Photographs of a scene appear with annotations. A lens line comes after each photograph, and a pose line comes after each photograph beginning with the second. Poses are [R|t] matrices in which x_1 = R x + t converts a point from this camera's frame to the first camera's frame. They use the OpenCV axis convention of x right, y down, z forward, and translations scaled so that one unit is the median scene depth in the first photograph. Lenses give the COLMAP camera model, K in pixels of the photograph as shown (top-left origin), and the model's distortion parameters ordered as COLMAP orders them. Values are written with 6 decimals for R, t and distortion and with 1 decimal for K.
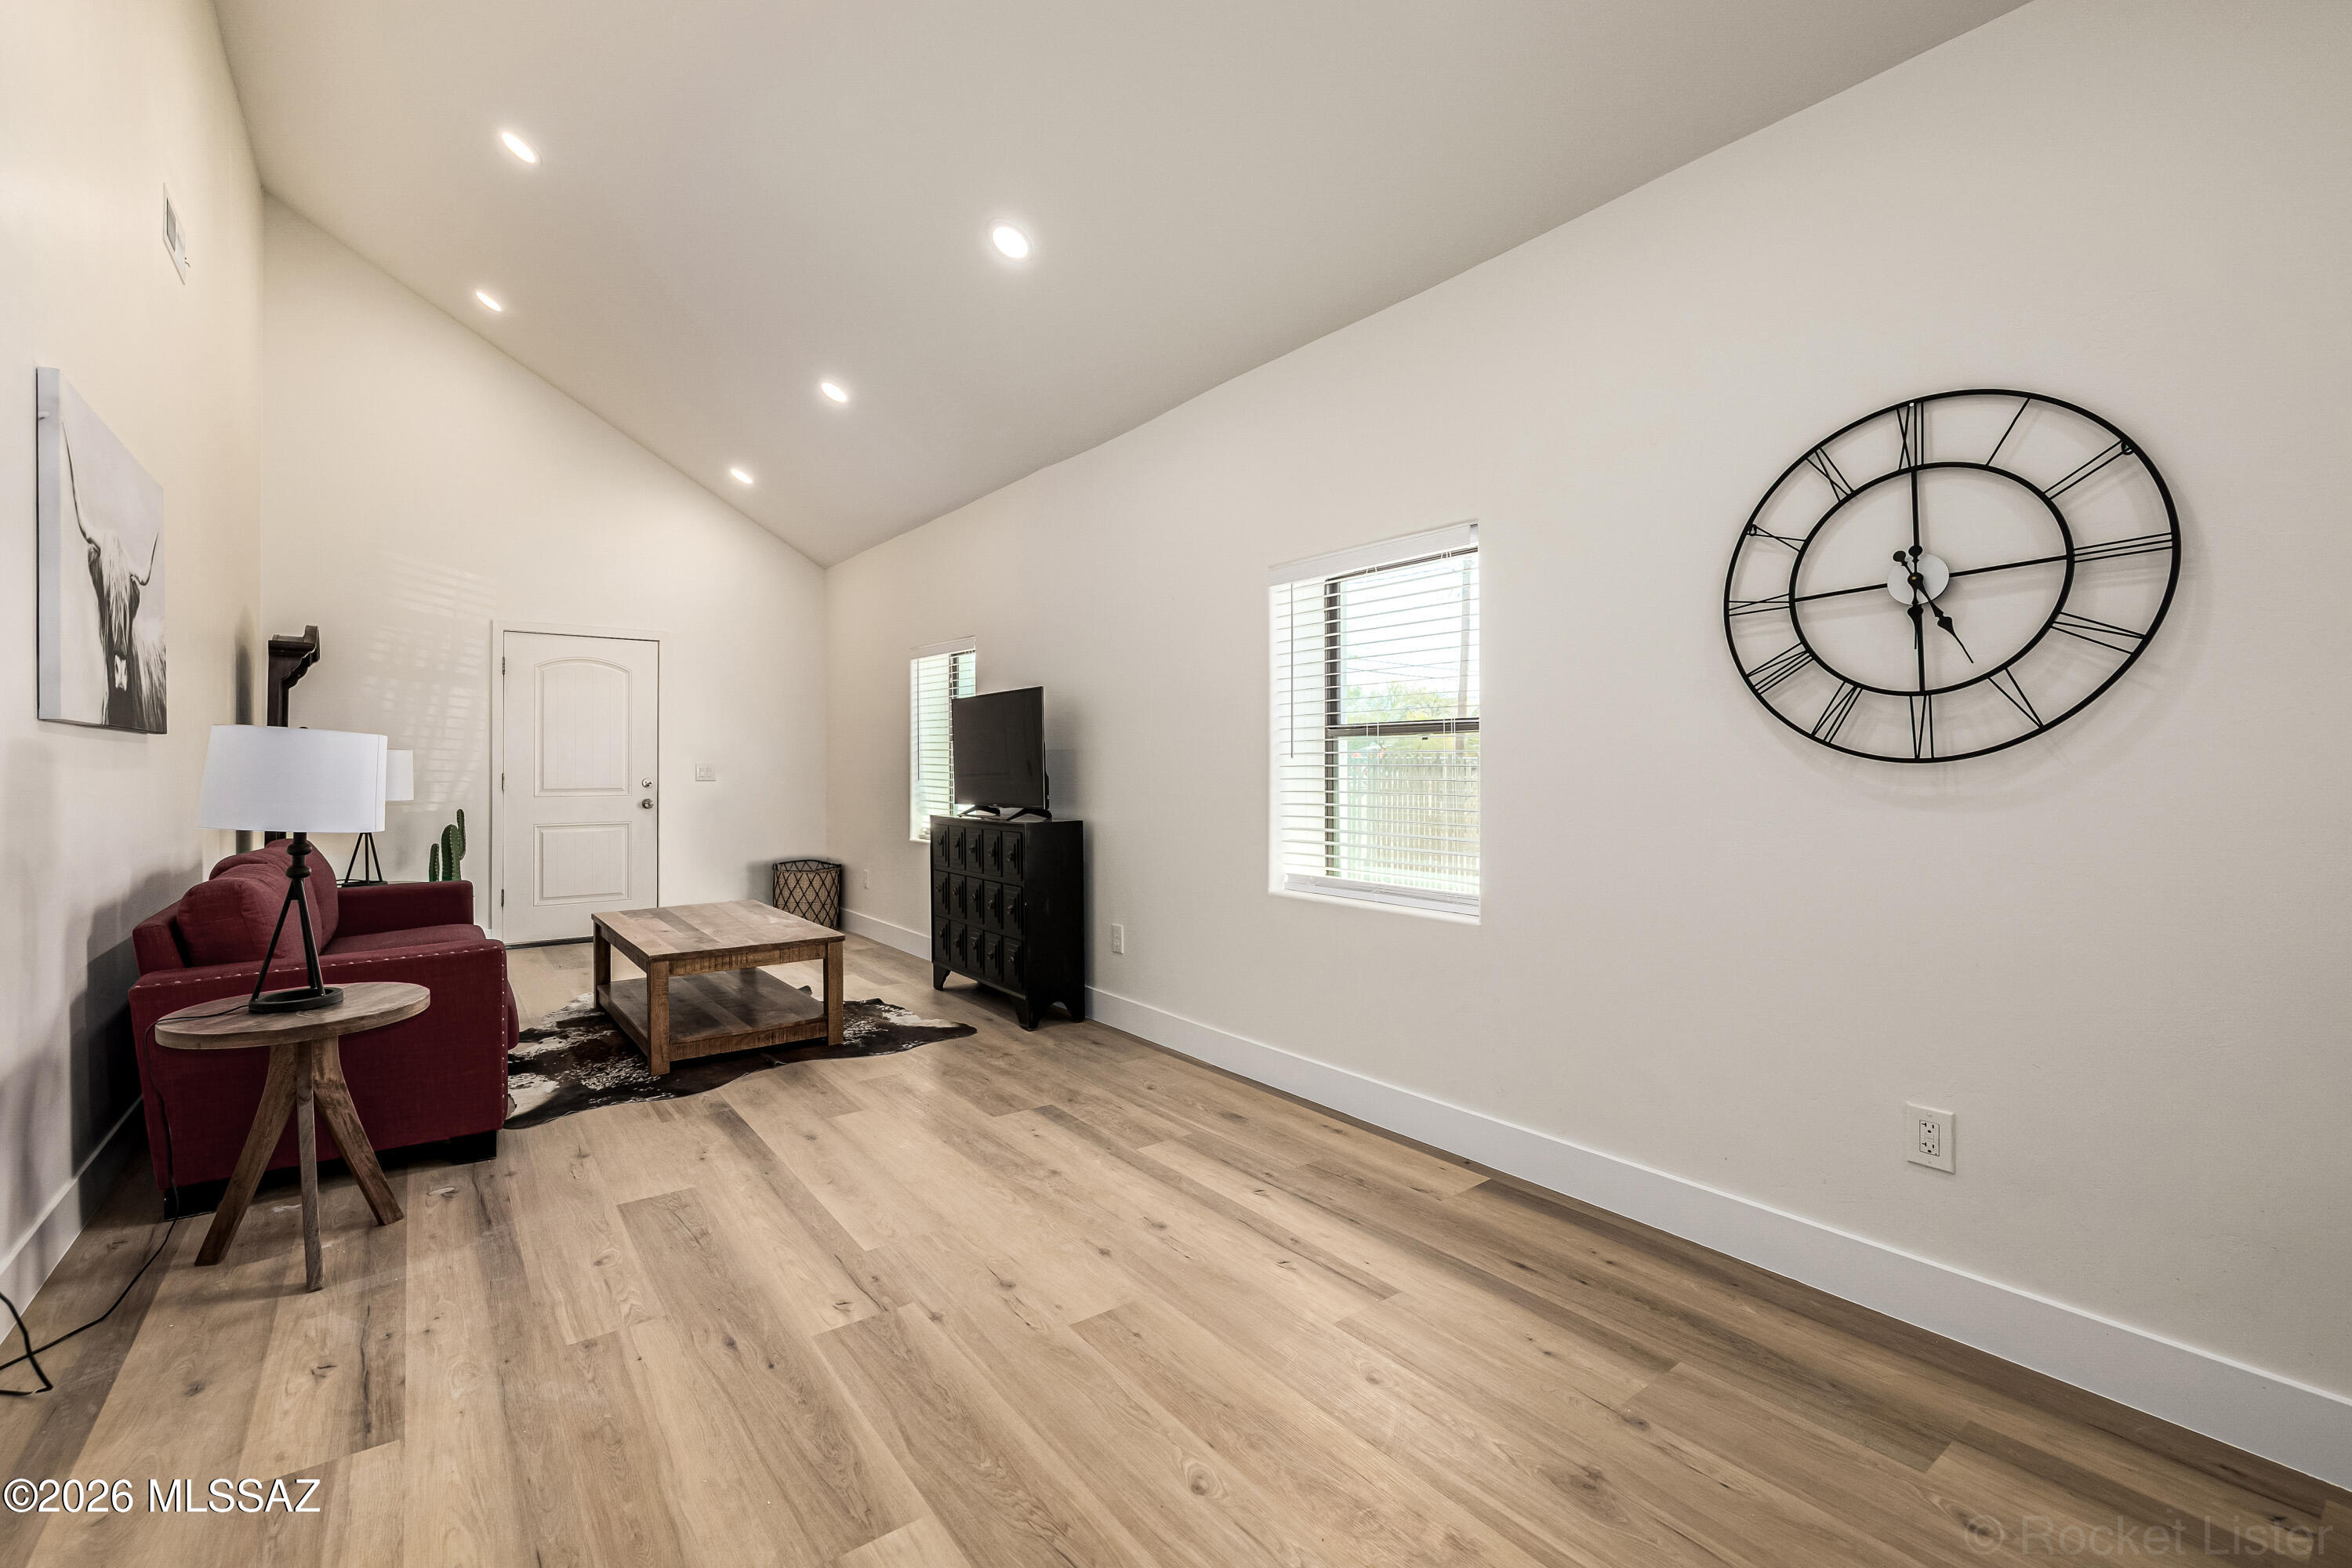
lens RADIAL K [[998.9, 0, 1147.1], [0, 998.9, 760.8], [0, 0, 1]] dist [0.000826, 0.001551]
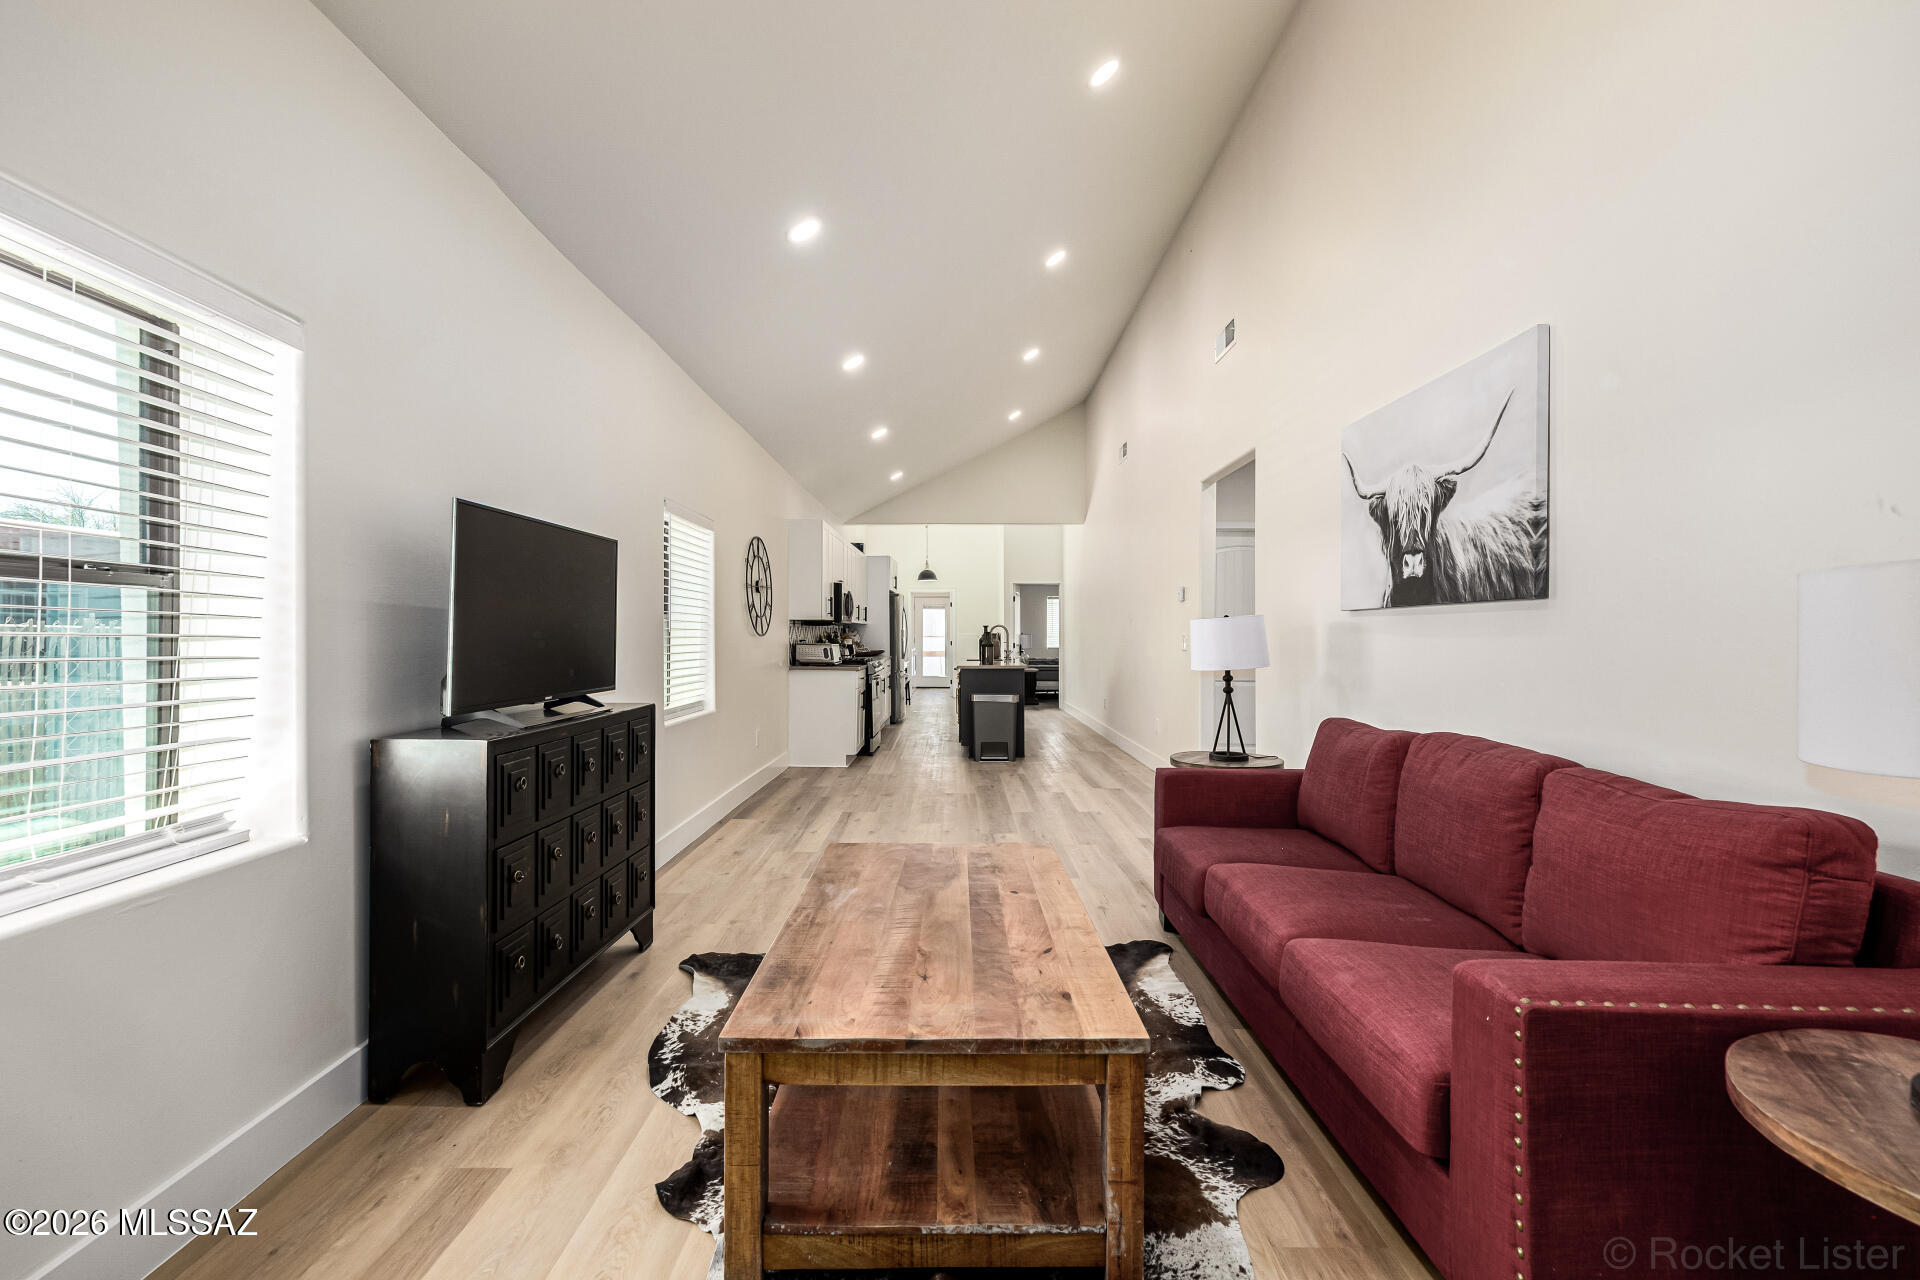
lens RADIAL K [[815.4, 0, 950.8], [0, 815.4, 639.0], [0, 0, 1]] dist [0.000826, 0.001551]
pose [[-0.803473, -0.000335, 0.595341, -0.983546], [-0.000345, 1.000000, 0.000097, 0.009373], [-0.595341, -0.000127, -0.803473, 1.873582]]
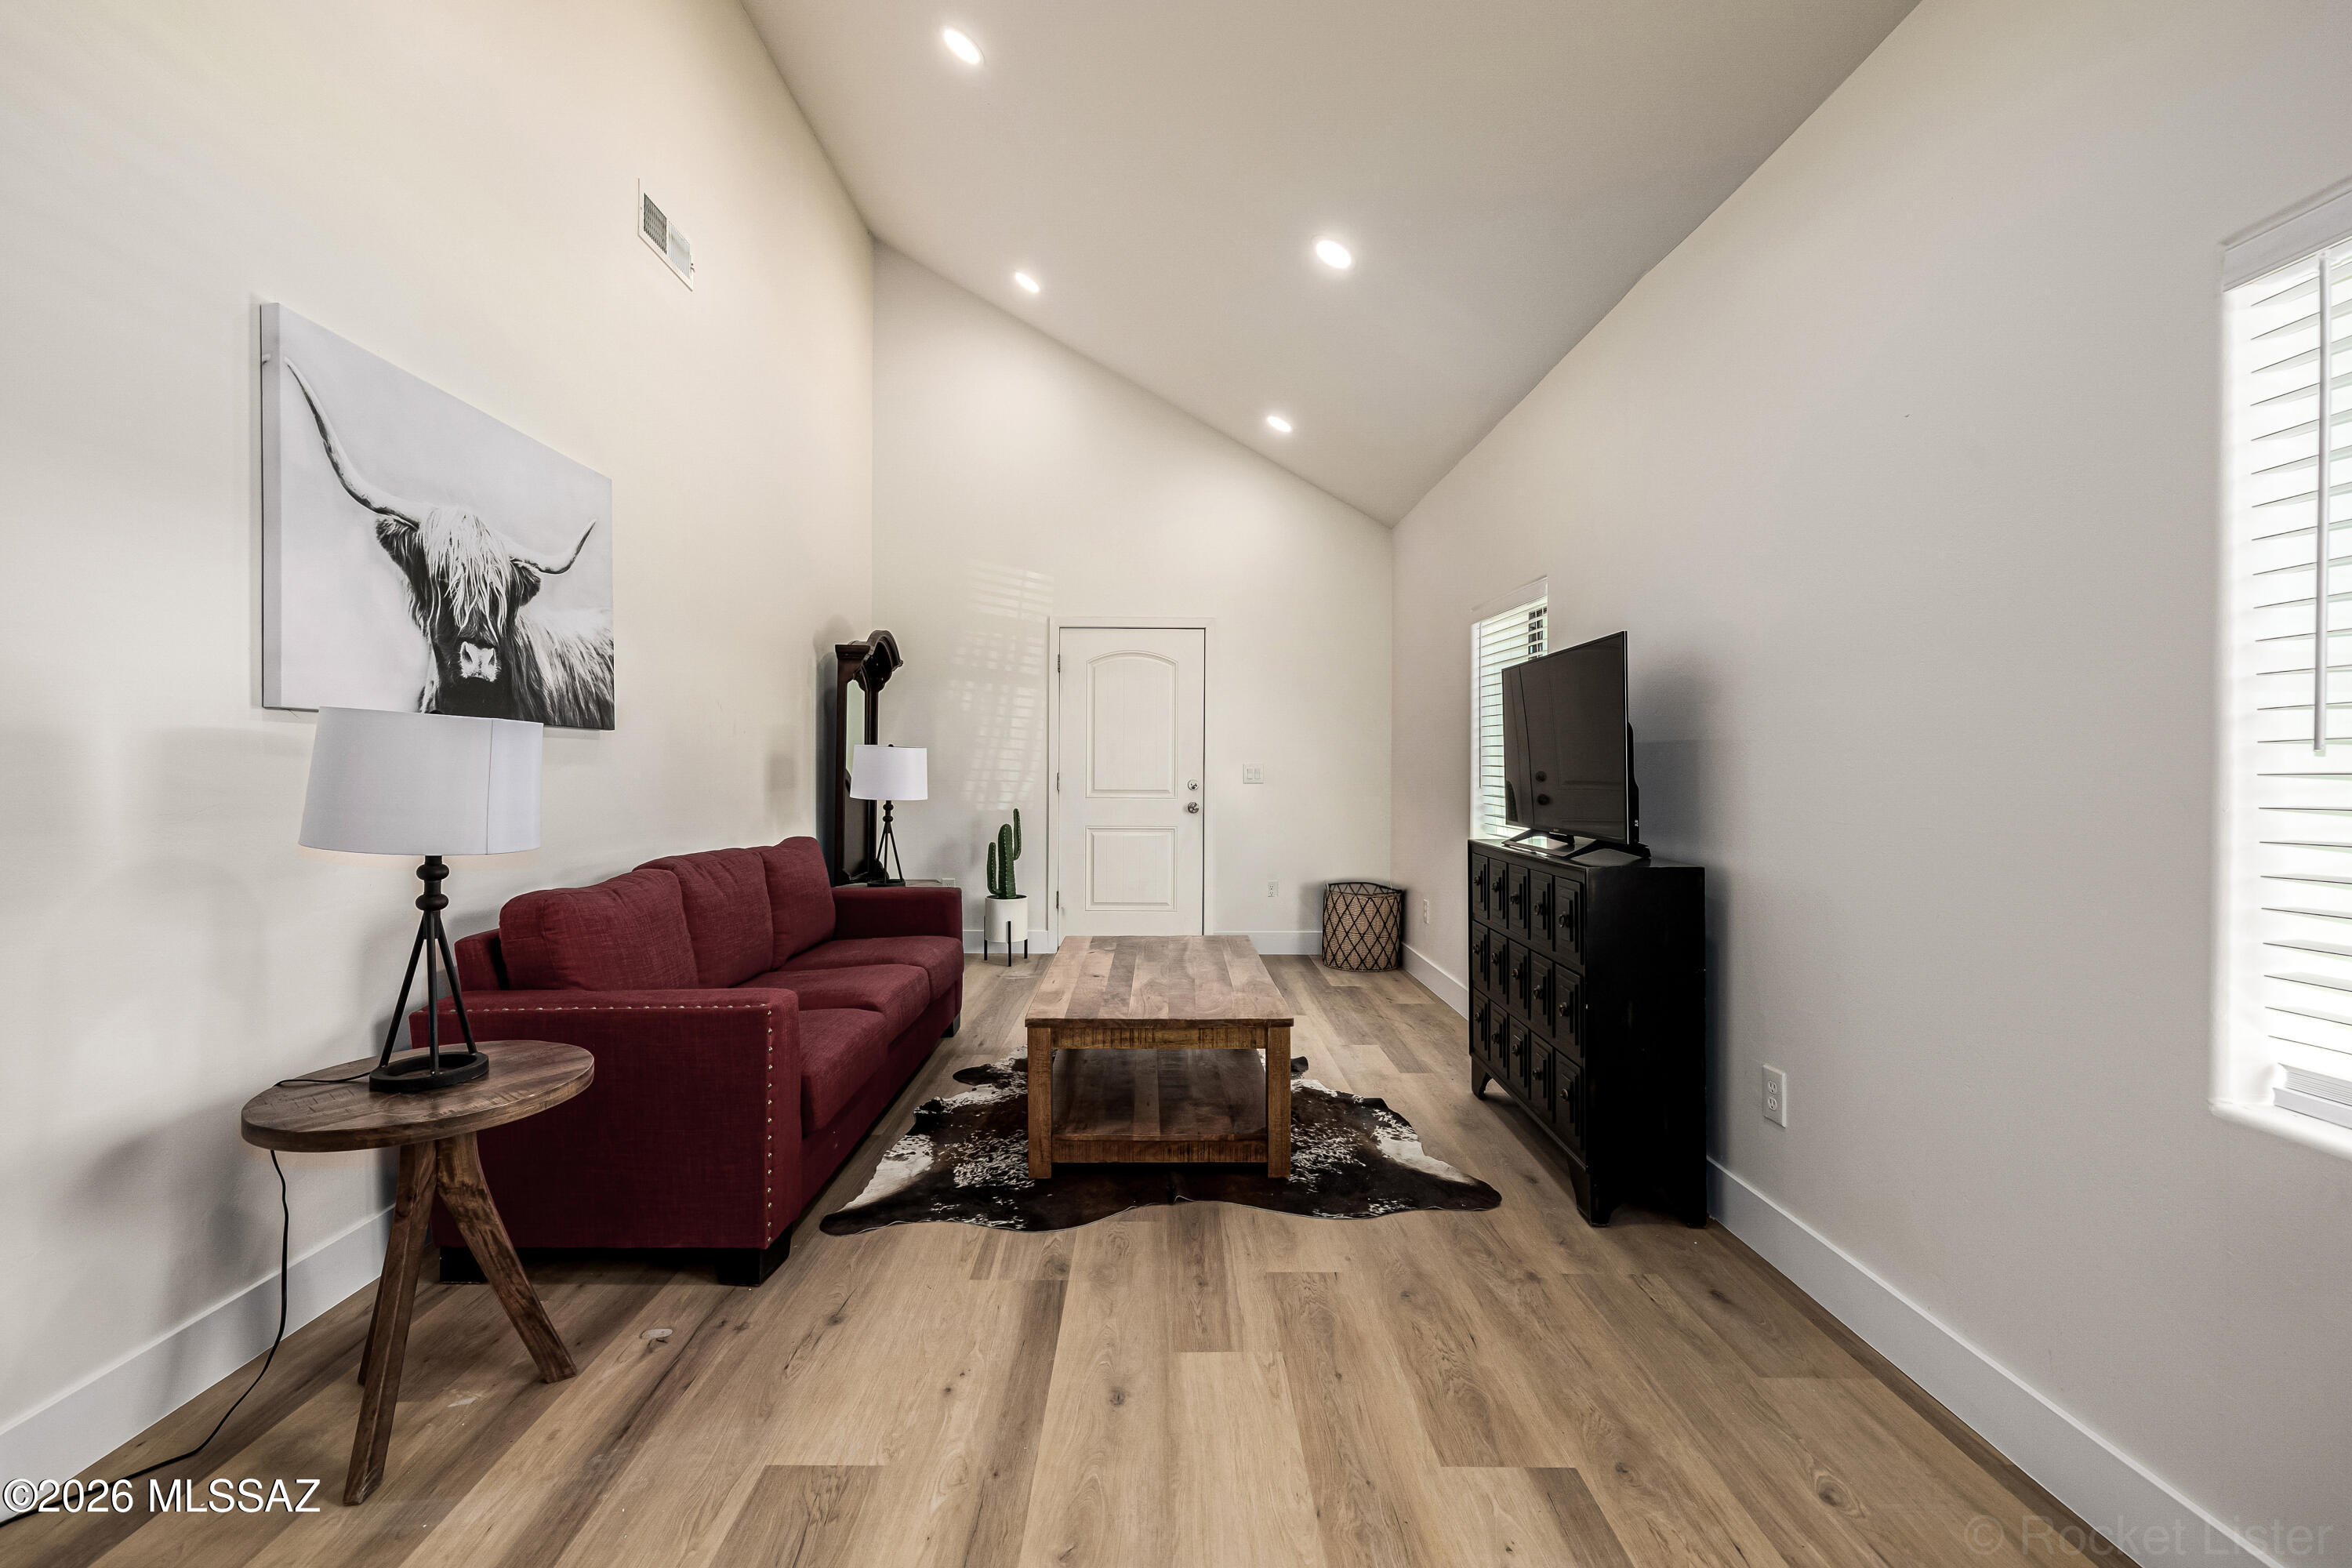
lens RADIAL K [[998.9, 0, 1155.5], [0, 998.9, 769.4], [0, 0, 1]] dist [0.000826, 0.001551]
pose [[0.804670, 0.006513, -0.593686, 0.027433], [-0.002610, 0.999969, 0.007432, 0.002745], [0.593716, -0.004431, 0.804662, 0.517389]]
